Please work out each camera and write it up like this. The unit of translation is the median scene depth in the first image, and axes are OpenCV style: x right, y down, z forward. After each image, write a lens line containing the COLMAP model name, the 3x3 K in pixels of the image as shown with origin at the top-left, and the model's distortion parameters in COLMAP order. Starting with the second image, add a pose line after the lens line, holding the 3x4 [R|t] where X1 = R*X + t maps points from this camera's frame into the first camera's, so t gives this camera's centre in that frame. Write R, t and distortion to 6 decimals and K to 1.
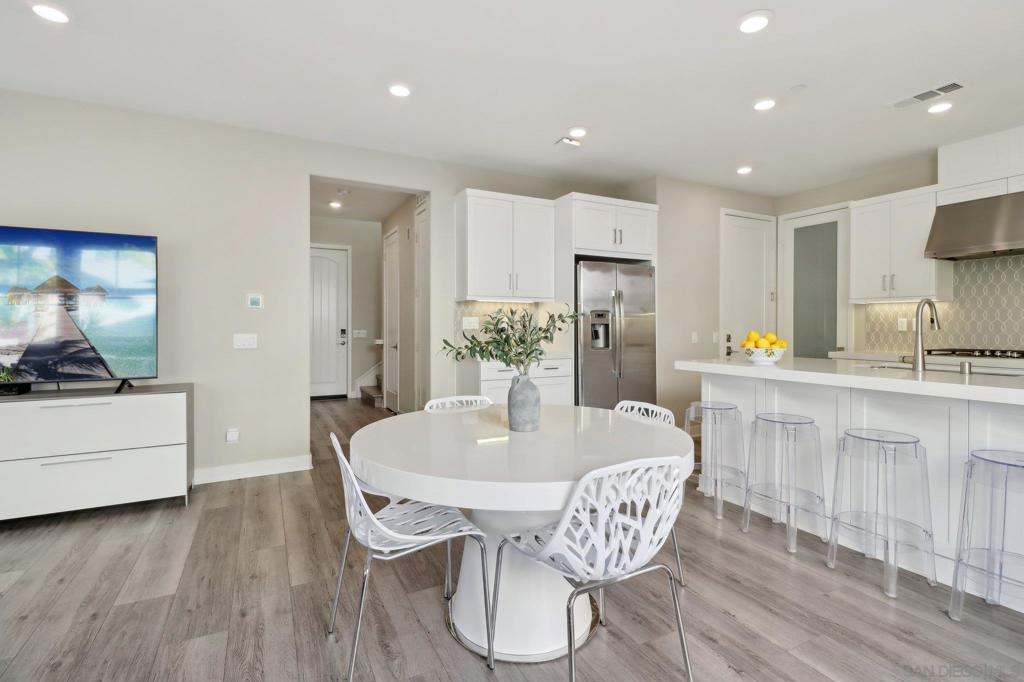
lens RADIAL K [[480.8, 0, 516.4], [0, 480.8, 328.1], [0, 0, 1]] dist [0.018576, -0.014176]
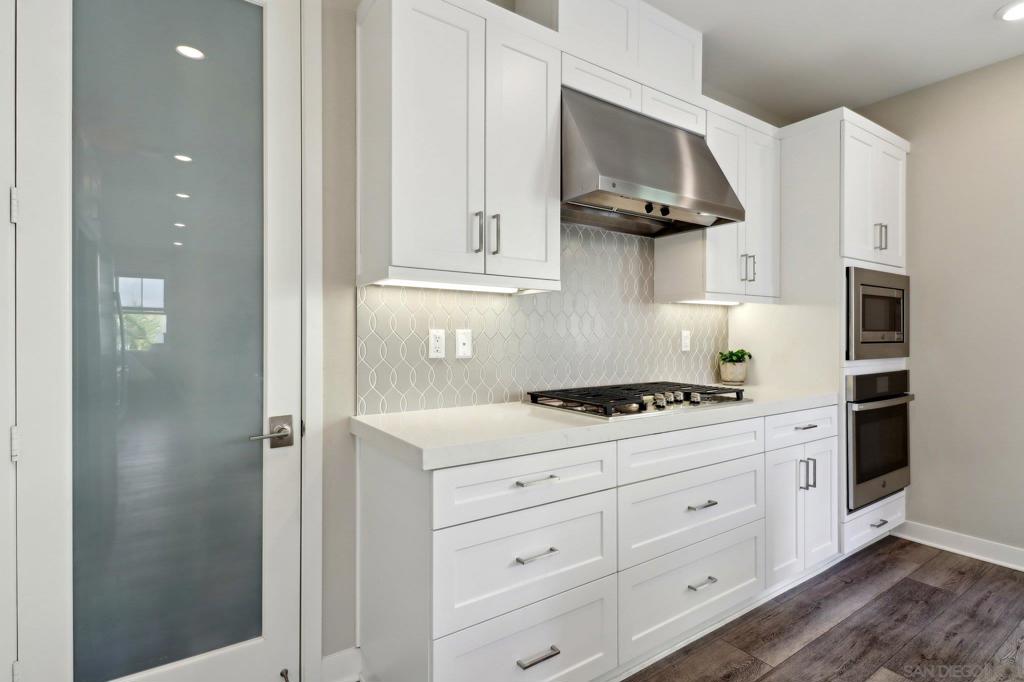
lens RADIAL K [[506.9, 0, 514.2], [0, 506.9, 336.4], [0, 0, 1]] dist [-0.003601, -0.001300]
pose [[-0.116995, 0.000185, 0.993132, 0.515253], [0.002355, 0.999997, 0.000091, -0.018736], [-0.993130, 0.002350, -0.116995, 1.397730]]
